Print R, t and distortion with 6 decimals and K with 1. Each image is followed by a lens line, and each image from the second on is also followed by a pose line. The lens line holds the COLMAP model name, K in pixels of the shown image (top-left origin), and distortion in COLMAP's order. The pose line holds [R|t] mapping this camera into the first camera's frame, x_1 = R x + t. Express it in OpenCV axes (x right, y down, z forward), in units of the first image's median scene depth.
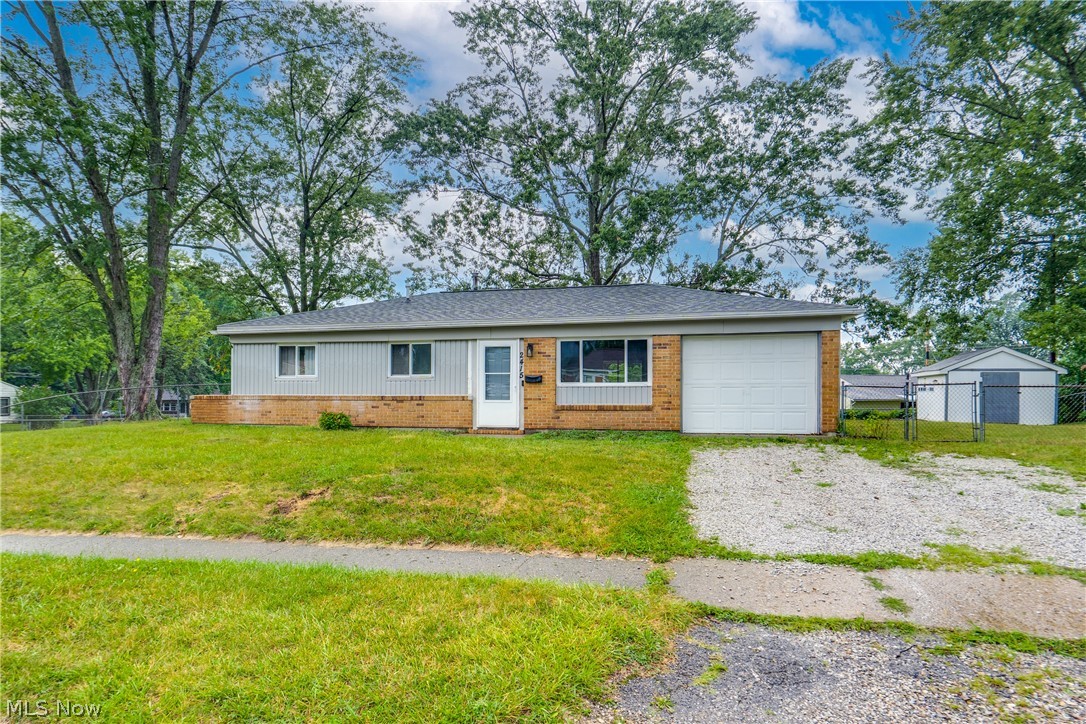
lens RADIAL K [[476.9, 0, 543.0], [0, 476.9, 343.0], [0, 0, 1]] dist [-0.011476, 0.005716]
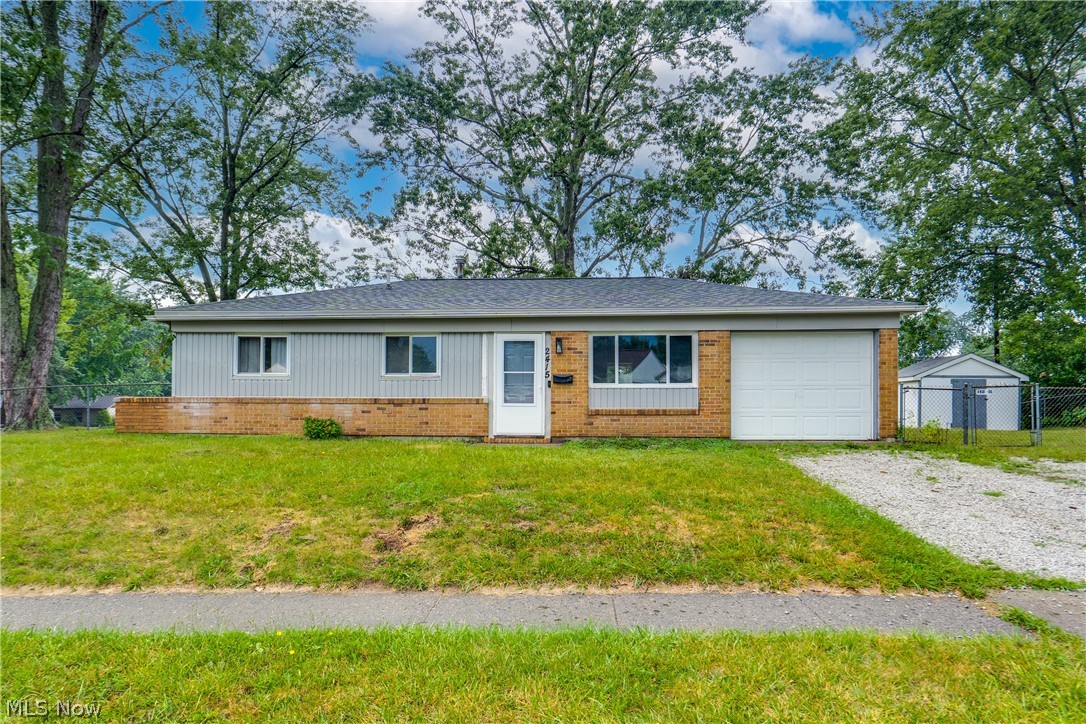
lens RADIAL K [[515.9, 0, 543.6], [0, 515.9, 343.5], [0, 0, 1]] dist [-0.013203, 0.006330]
pose [[0.991445, 0.016945, 0.129418, -0.171062], [-0.016240, 0.999847, -0.006499, 0.017277], [-0.129509, 0.004342, 0.991569, 0.074054]]
